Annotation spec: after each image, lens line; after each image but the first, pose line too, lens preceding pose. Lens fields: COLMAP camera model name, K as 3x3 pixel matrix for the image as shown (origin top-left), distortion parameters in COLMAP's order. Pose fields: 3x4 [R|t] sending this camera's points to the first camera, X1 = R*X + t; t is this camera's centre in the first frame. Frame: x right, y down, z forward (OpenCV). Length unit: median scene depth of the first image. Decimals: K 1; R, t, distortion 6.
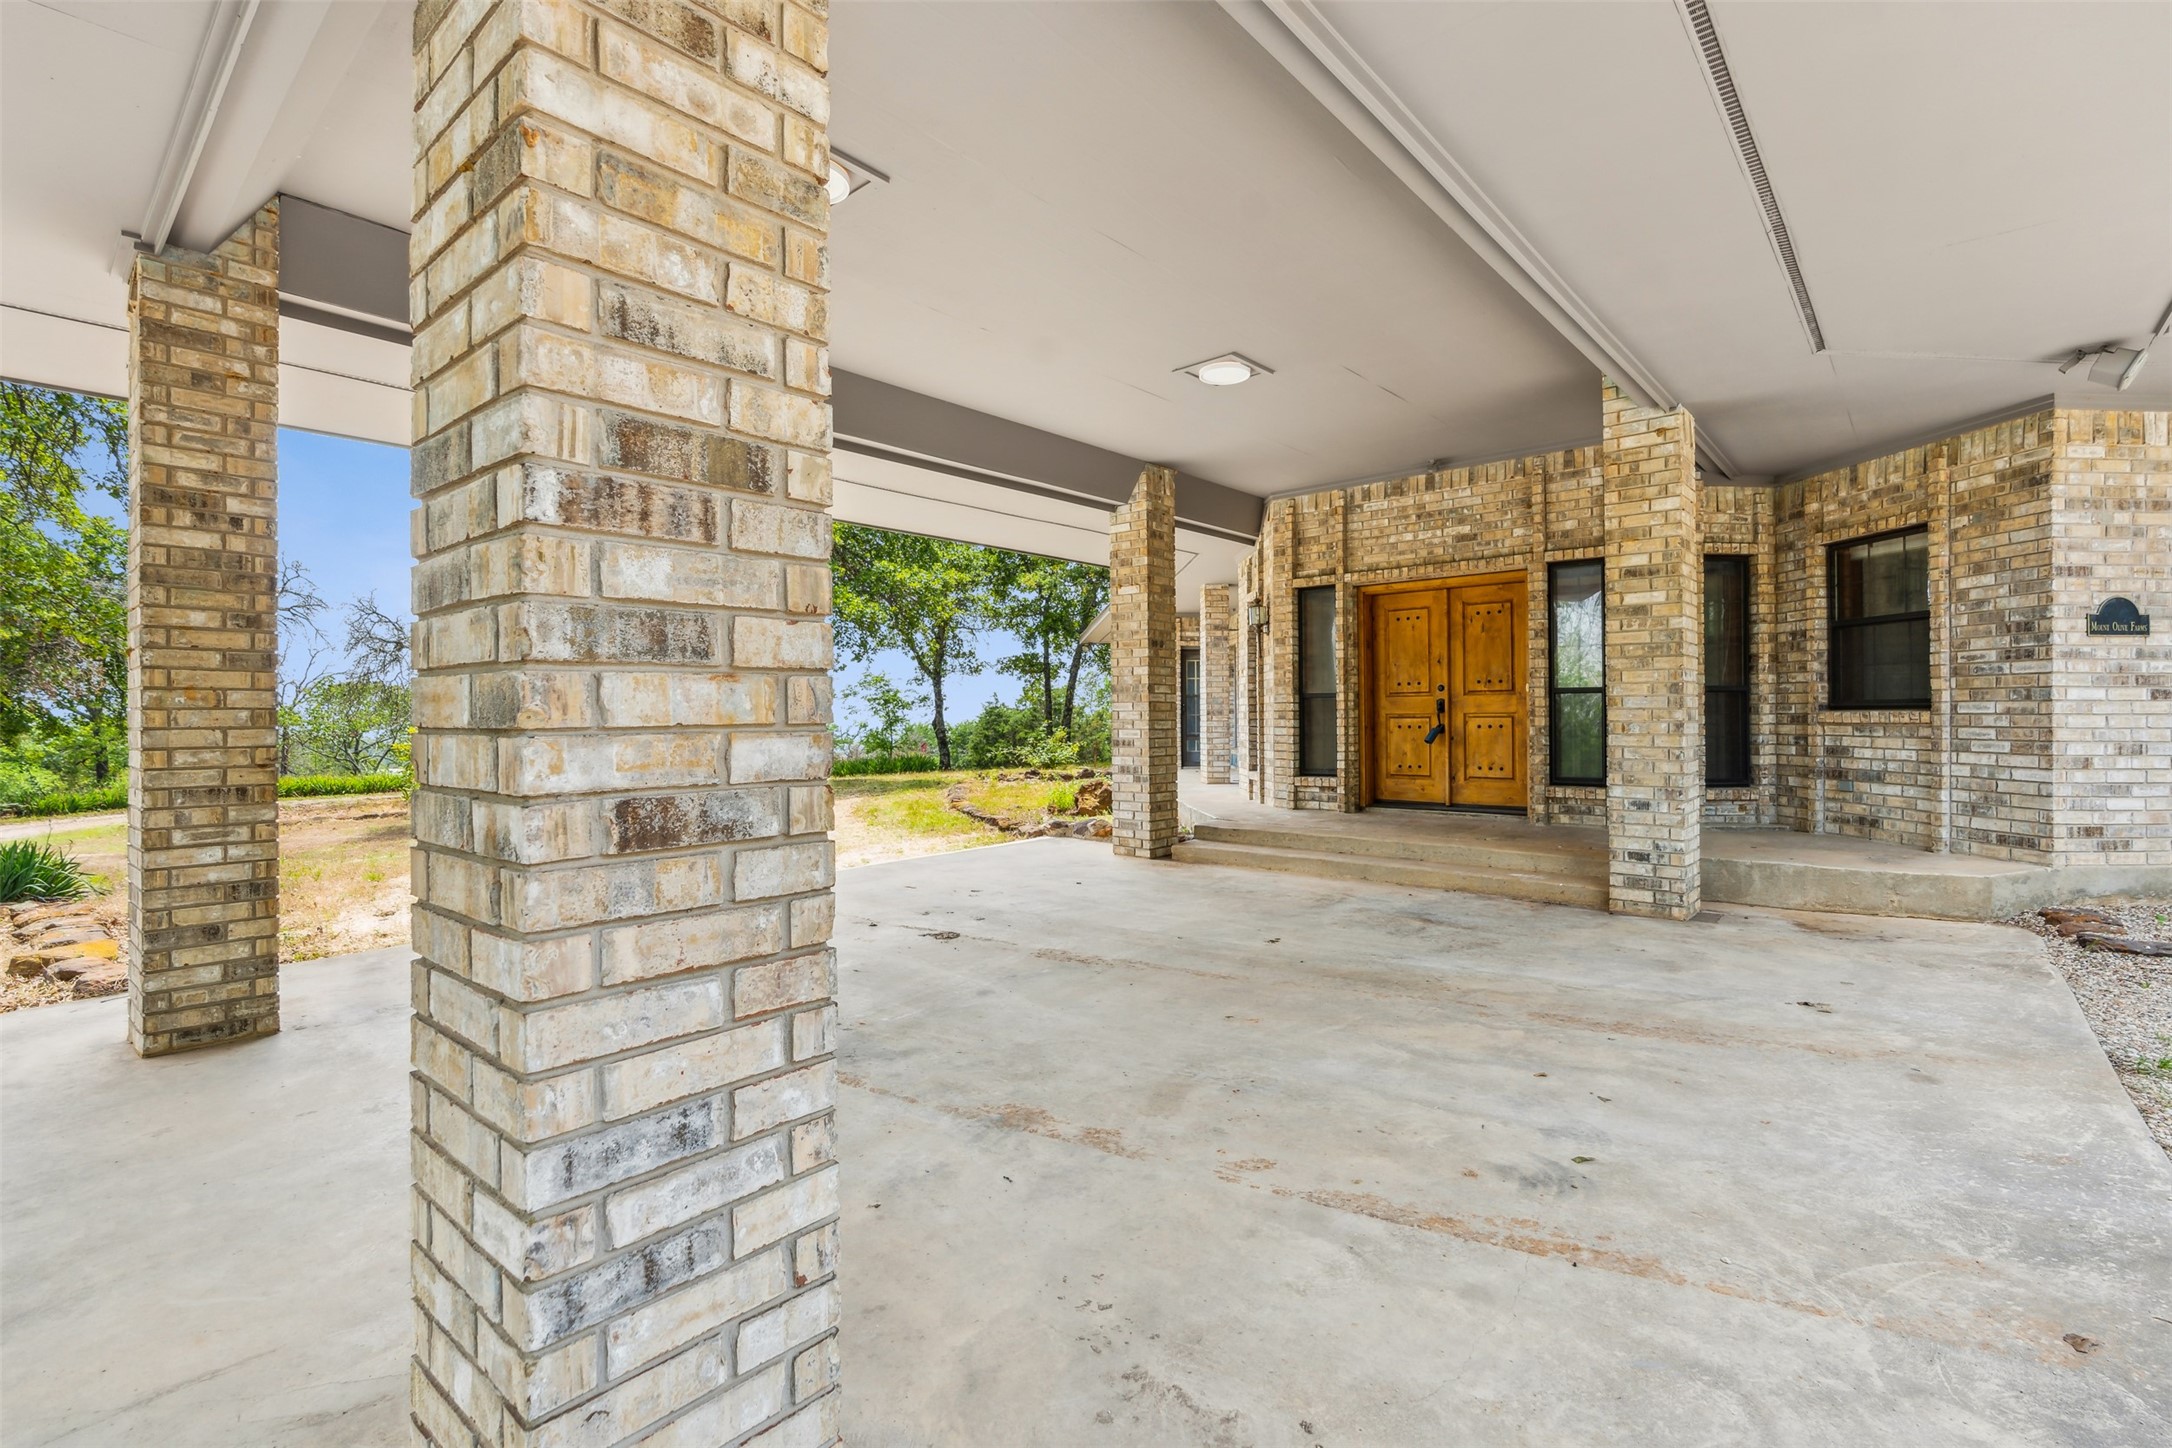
lens RADIAL K [[983.9, 0, 1081.4], [0, 983.9, 718.7], [0, 0, 1]] dist [0.000860, 0.000826]
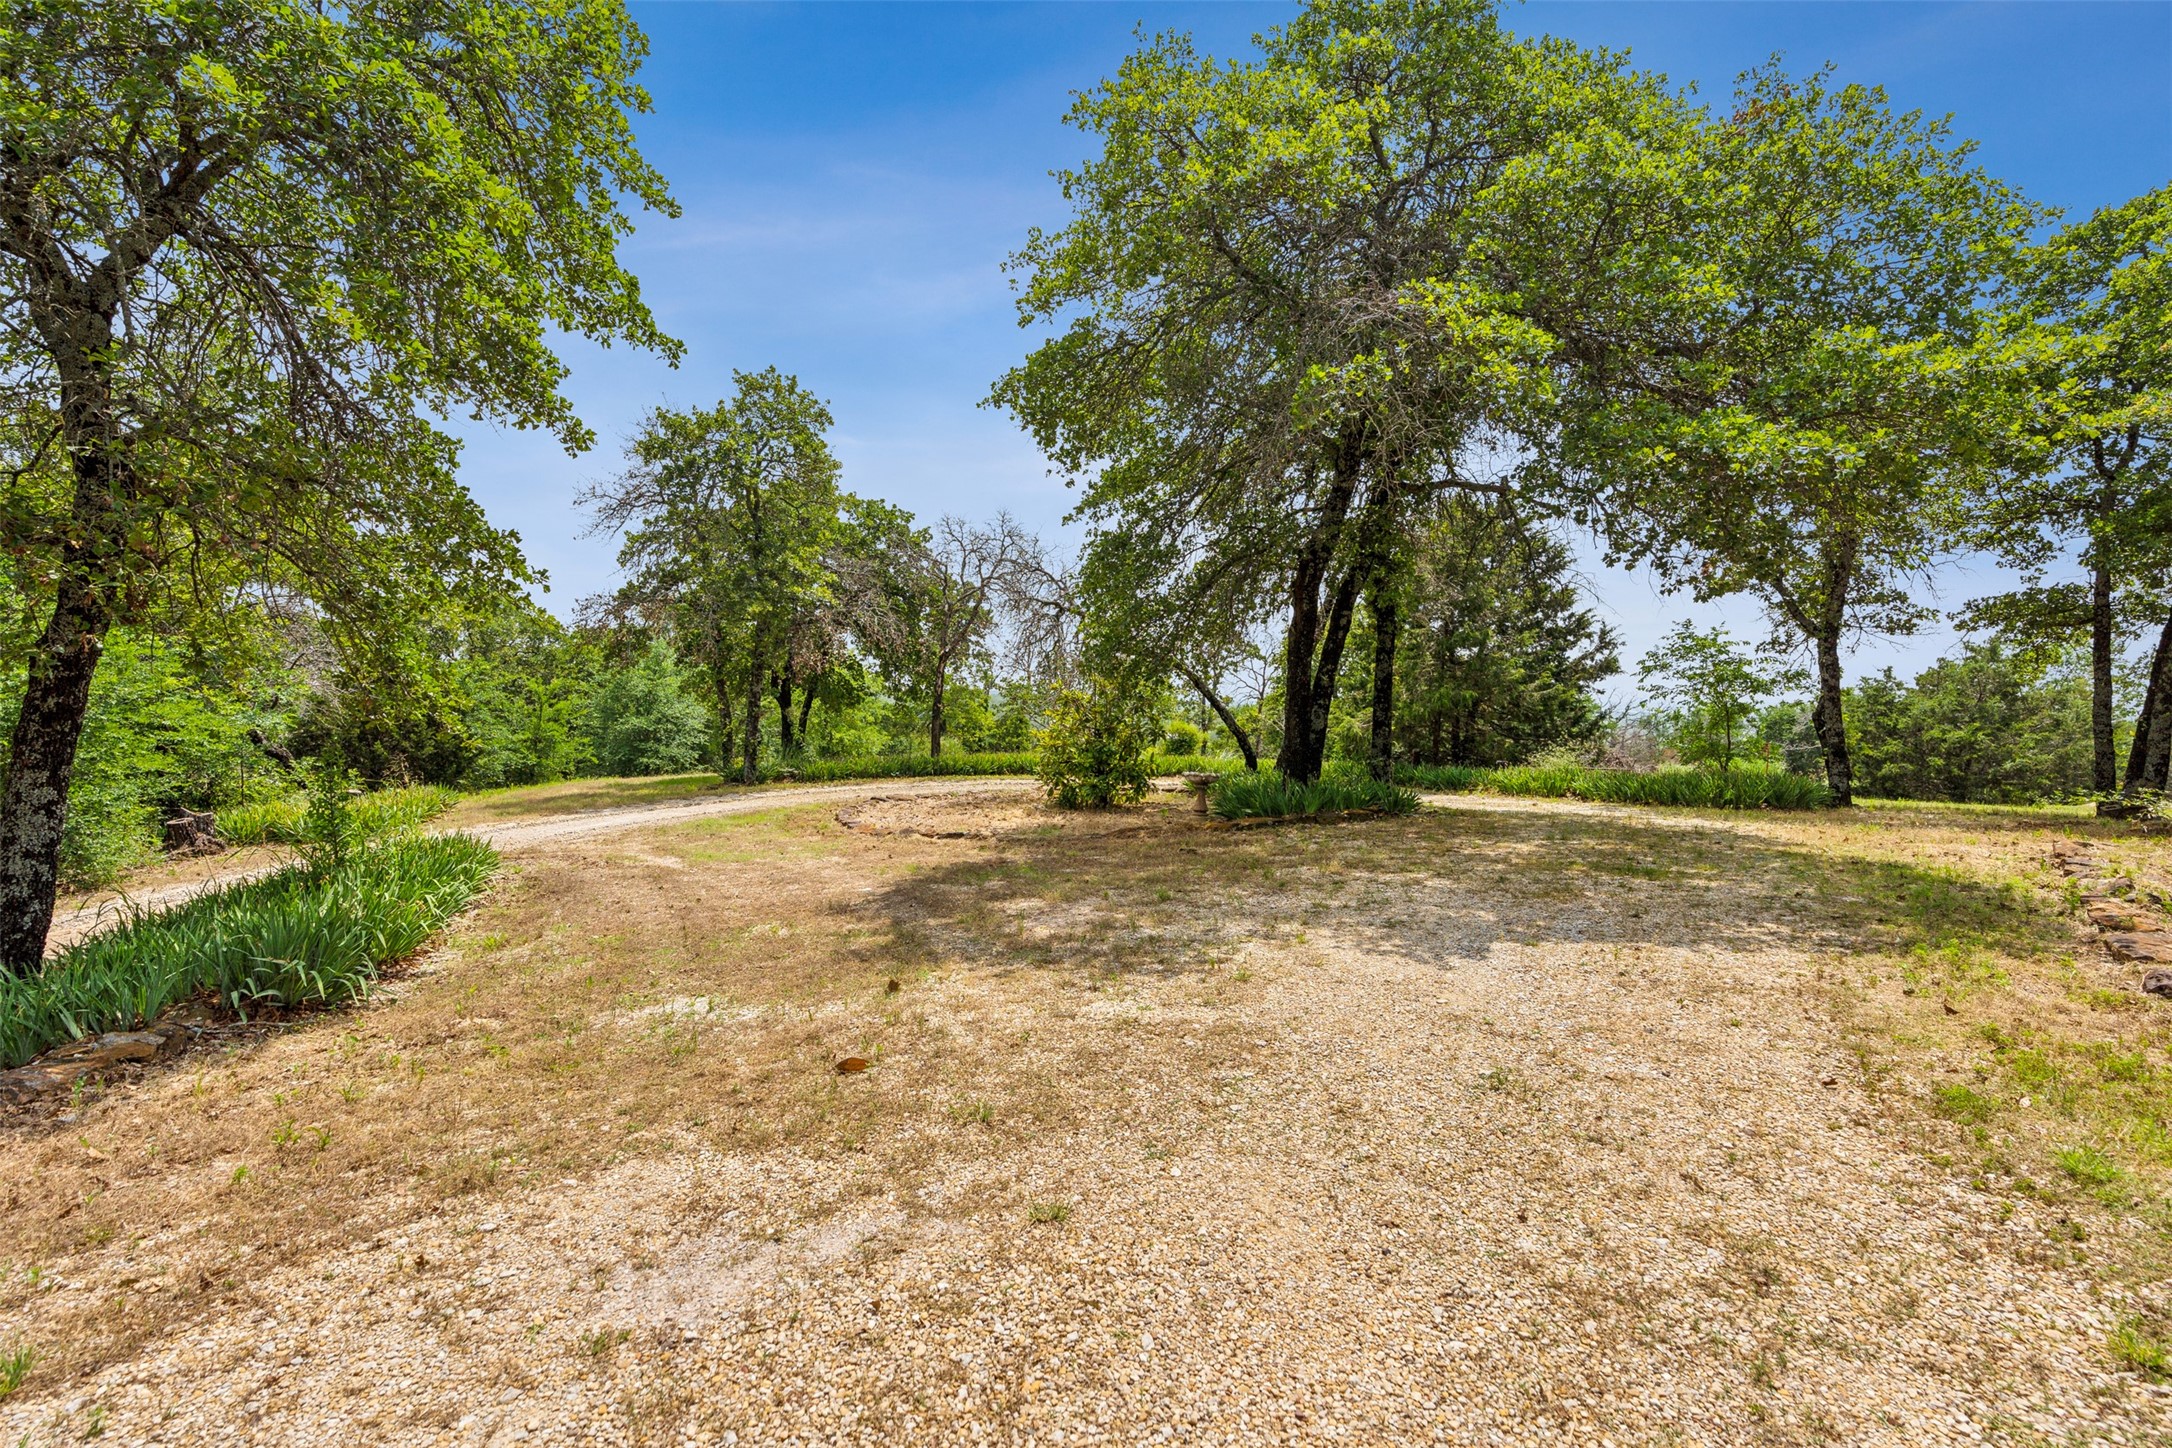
lens RADIAL K [[983.9, 0, 1077.9], [0, 983.9, 720.3], [0, 0, 1]] dist [0.000860, 0.000826]
pose [[0.738665, 0.033800, -0.673225, -0.078572], [-0.017930, 0.999374, 0.030501, -0.003387], [0.673834, -0.010458, 0.738809, 0.267101]]
